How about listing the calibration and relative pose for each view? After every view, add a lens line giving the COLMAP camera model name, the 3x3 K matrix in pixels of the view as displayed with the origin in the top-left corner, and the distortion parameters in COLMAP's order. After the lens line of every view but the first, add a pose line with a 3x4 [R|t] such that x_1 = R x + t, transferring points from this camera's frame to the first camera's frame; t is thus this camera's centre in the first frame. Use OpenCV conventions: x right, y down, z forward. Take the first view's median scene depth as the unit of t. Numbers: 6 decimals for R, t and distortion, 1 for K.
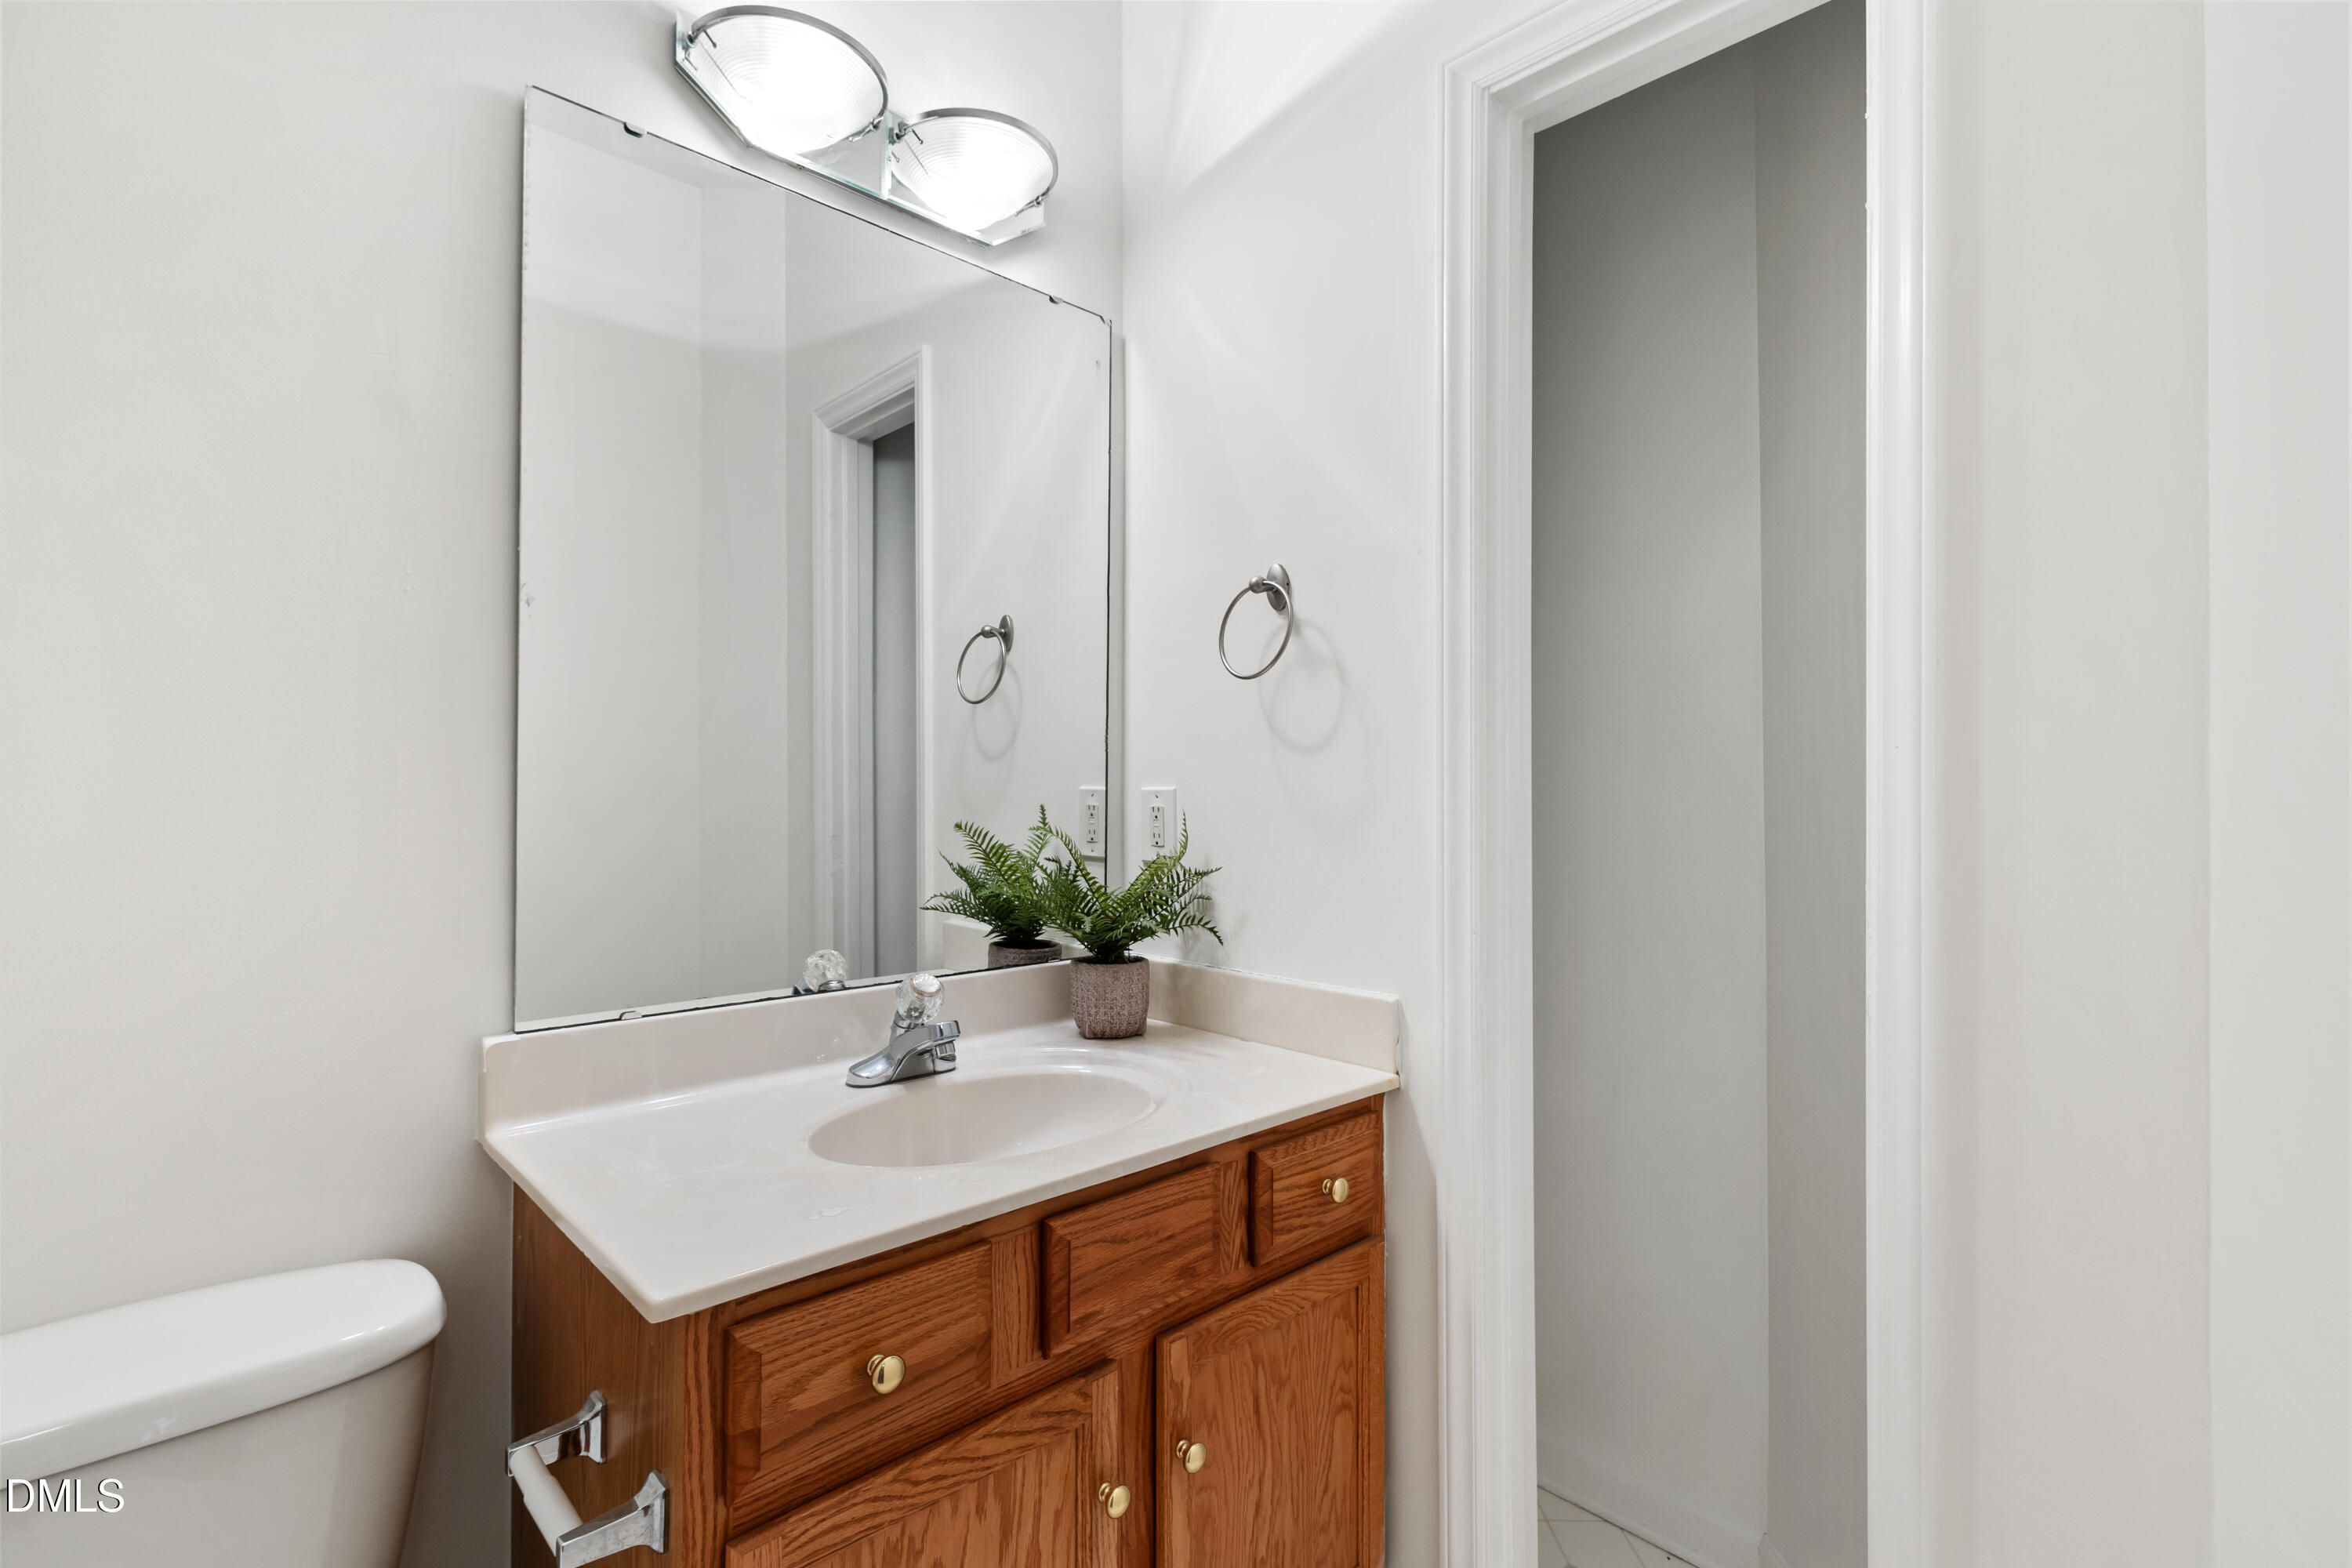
lens RADIAL K [[1081.7, 0, 1176.0], [0, 1081.7, 784.0], [0, 0, 1]] dist [-0.000495, -0.000034]
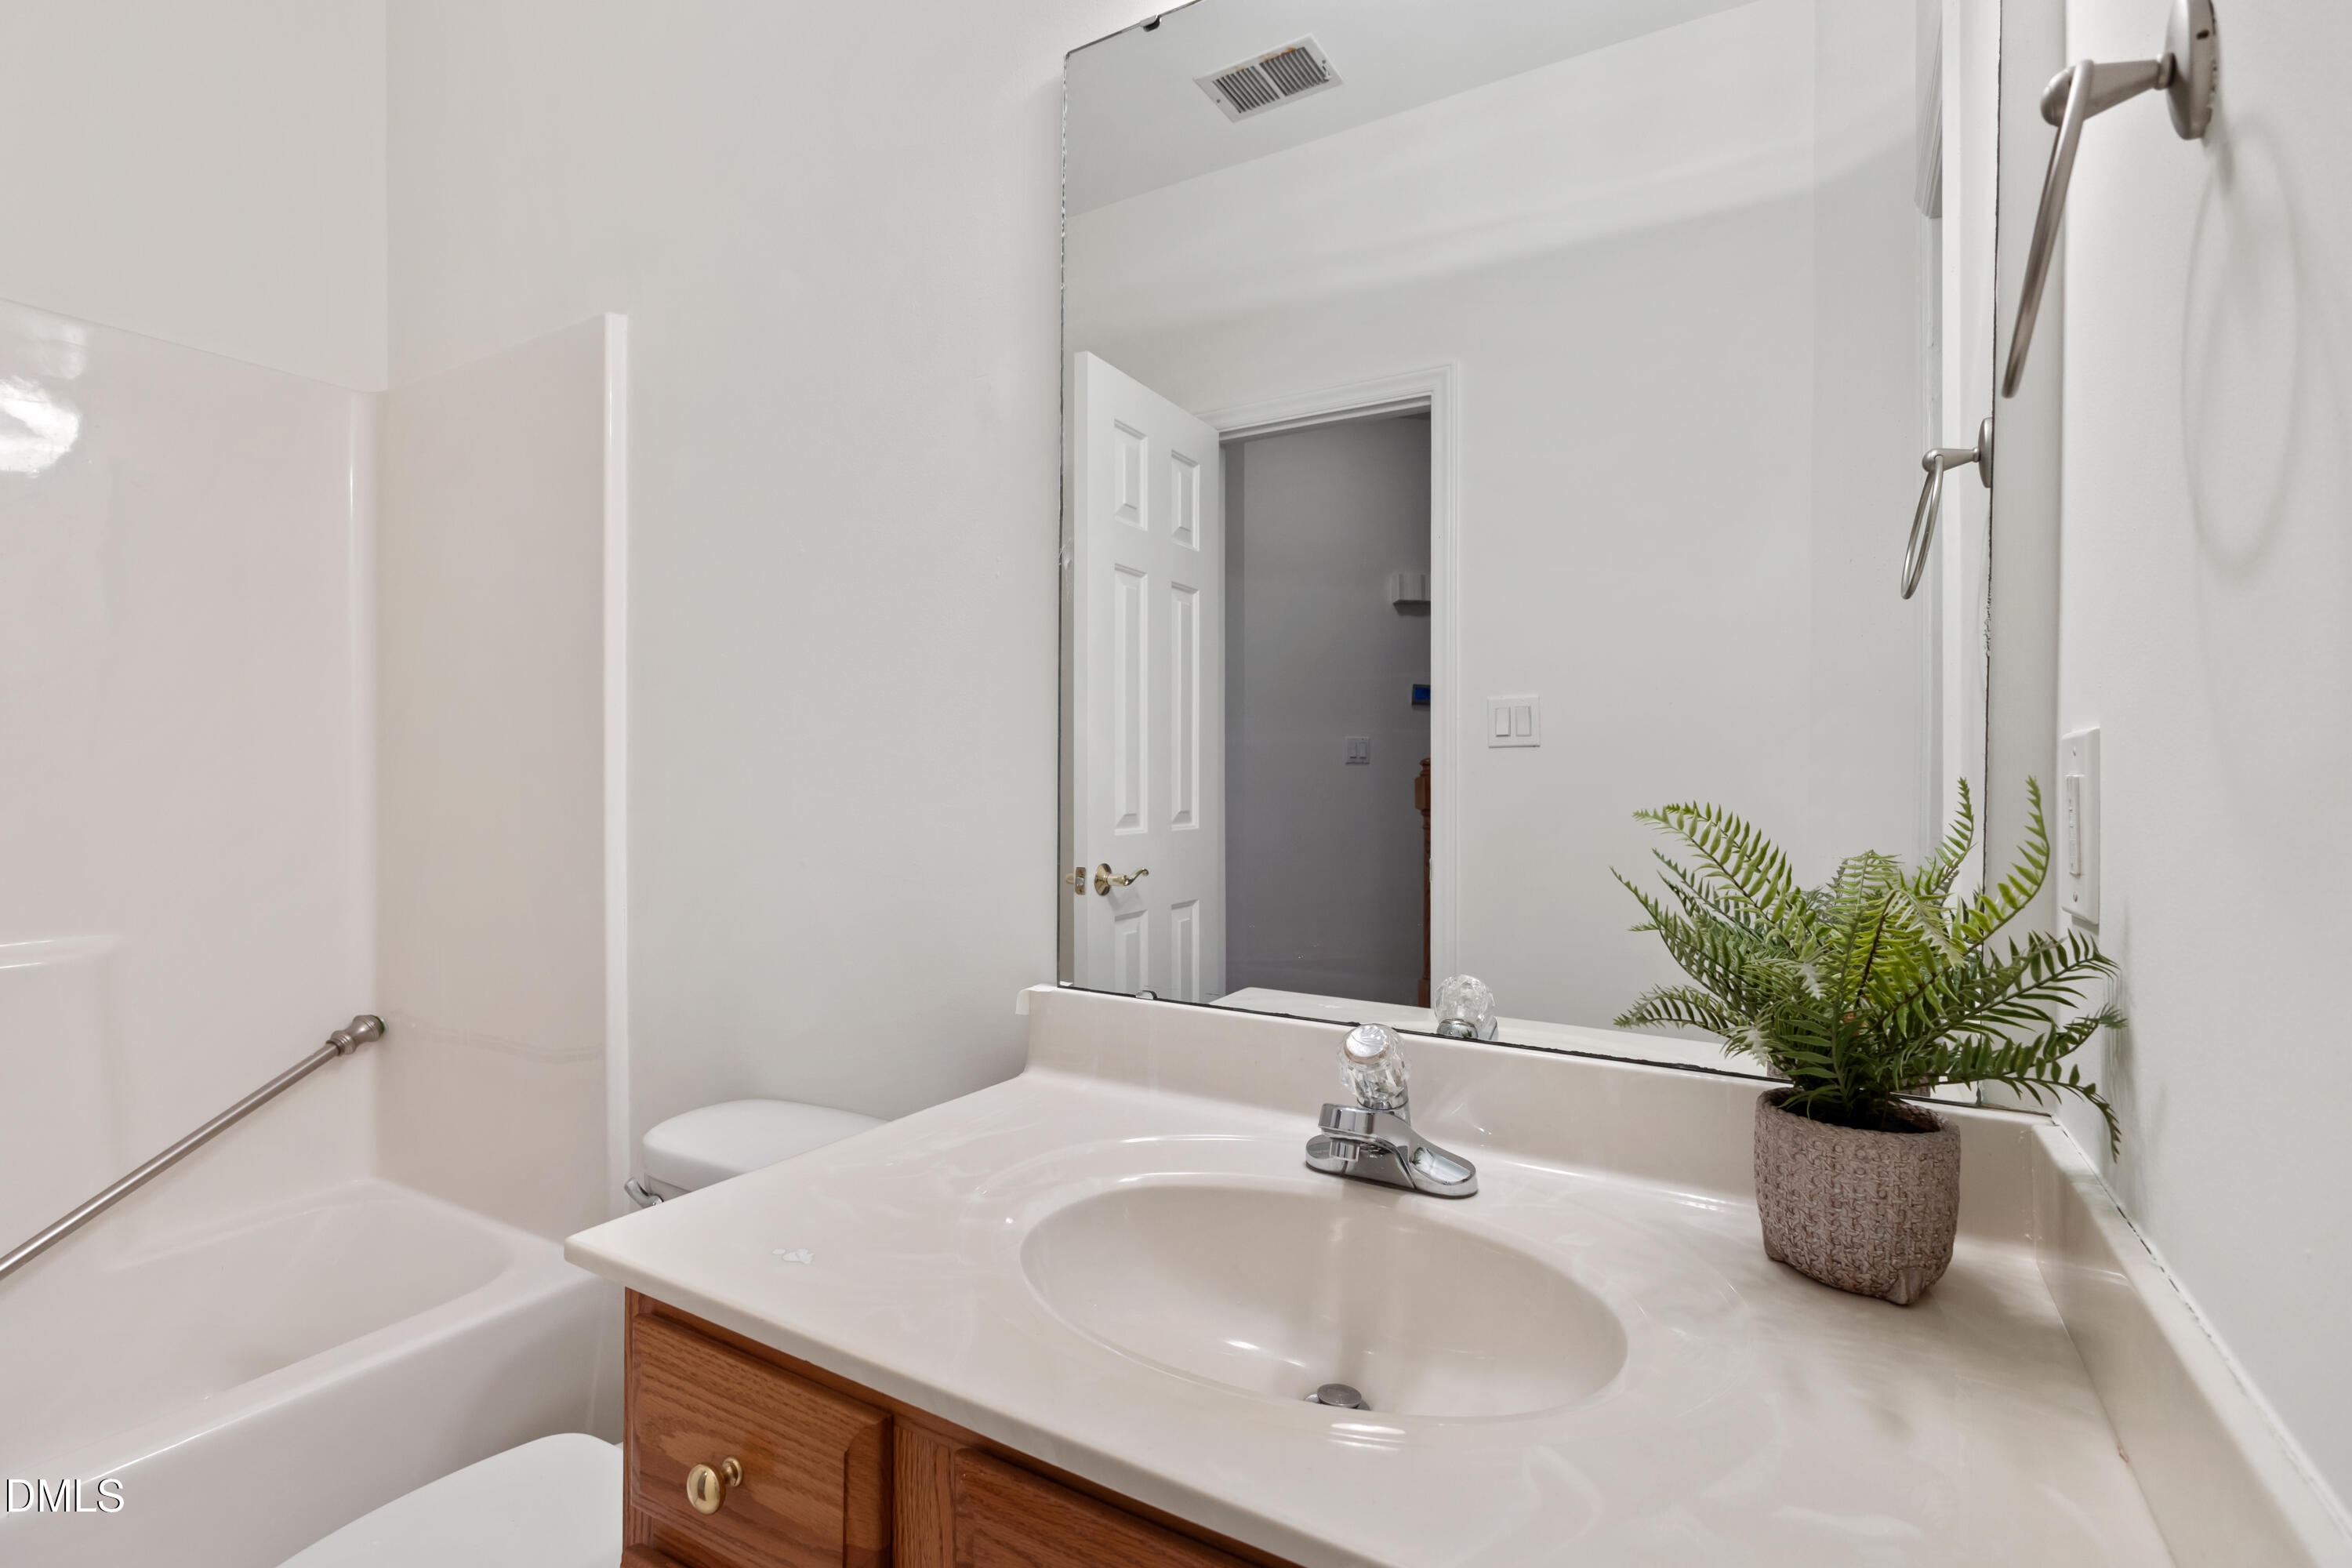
lens RADIAL K [[1081.7, 0, 1176.0], [0, 1081.7, 784.0], [0, 0, 1]] dist [-0.000495, -0.000034]
pose [[0.270036, 0.003401, -0.962844, 0.320311], [-0.002737, 0.999992, 0.002765, 0.025682], [0.962846, 0.001889, 0.270043, 0.638272]]
